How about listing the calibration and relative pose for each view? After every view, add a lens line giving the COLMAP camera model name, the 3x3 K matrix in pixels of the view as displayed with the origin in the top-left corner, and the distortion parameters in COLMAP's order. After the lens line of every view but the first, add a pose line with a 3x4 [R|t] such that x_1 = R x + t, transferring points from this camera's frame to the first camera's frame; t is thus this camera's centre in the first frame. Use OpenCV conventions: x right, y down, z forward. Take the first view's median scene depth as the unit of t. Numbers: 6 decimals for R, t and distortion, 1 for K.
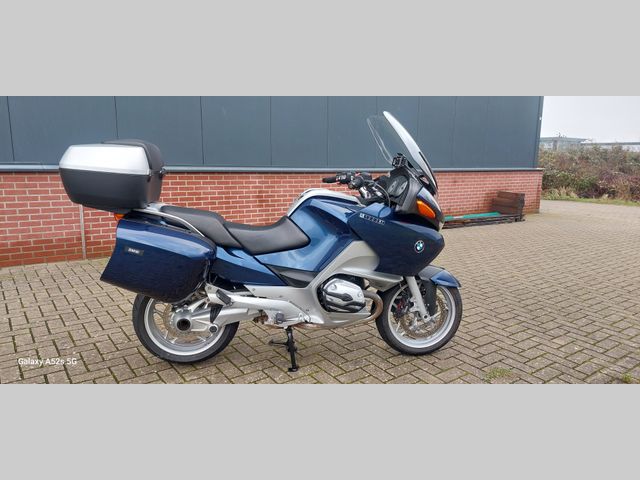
lens RADIAL K [[457.9, 0, 323.1], [0, 457.9, 236.3], [0, 0, 1]] dist [0.072621, -0.069516]
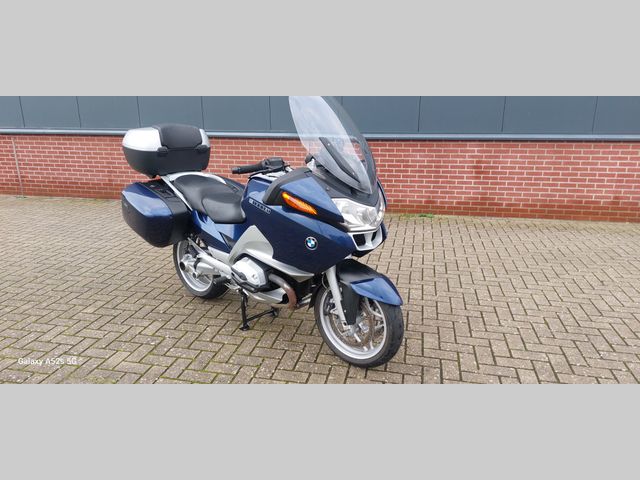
lens RADIAL K [[457.9, 0, 314.6], [0, 457.9, 232.7], [0, 0, 1]] dist [0.072621, -0.069516]
pose [[0.649204, 0.176043, -0.739962, 0.770788], [-0.110844, 0.984359, 0.136938, -0.107575], [0.752495, -0.006880, 0.658563, 0.354090]]
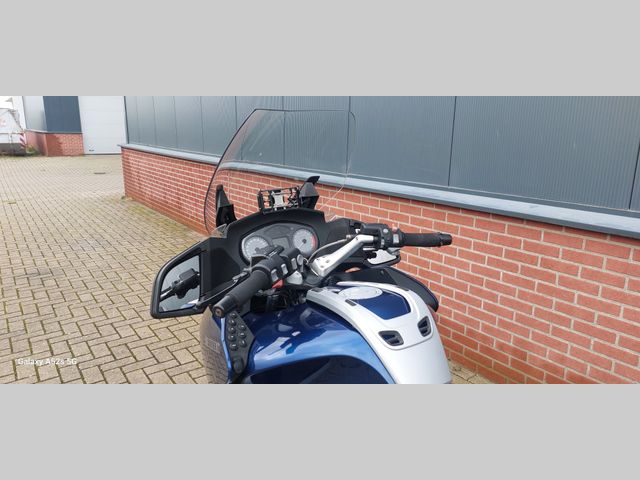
lens RADIAL K [[457.9, 0, 321.3], [0, 457.9, 236.0], [0, 0, 1]] dist [0.072621, -0.069516]
pose [[-0.004004, 0.221757, -0.975094, -0.388430], [-0.162394, 0.962014, 0.219449, -0.306329], [0.986718, 0.159228, 0.032160, 1.177132]]
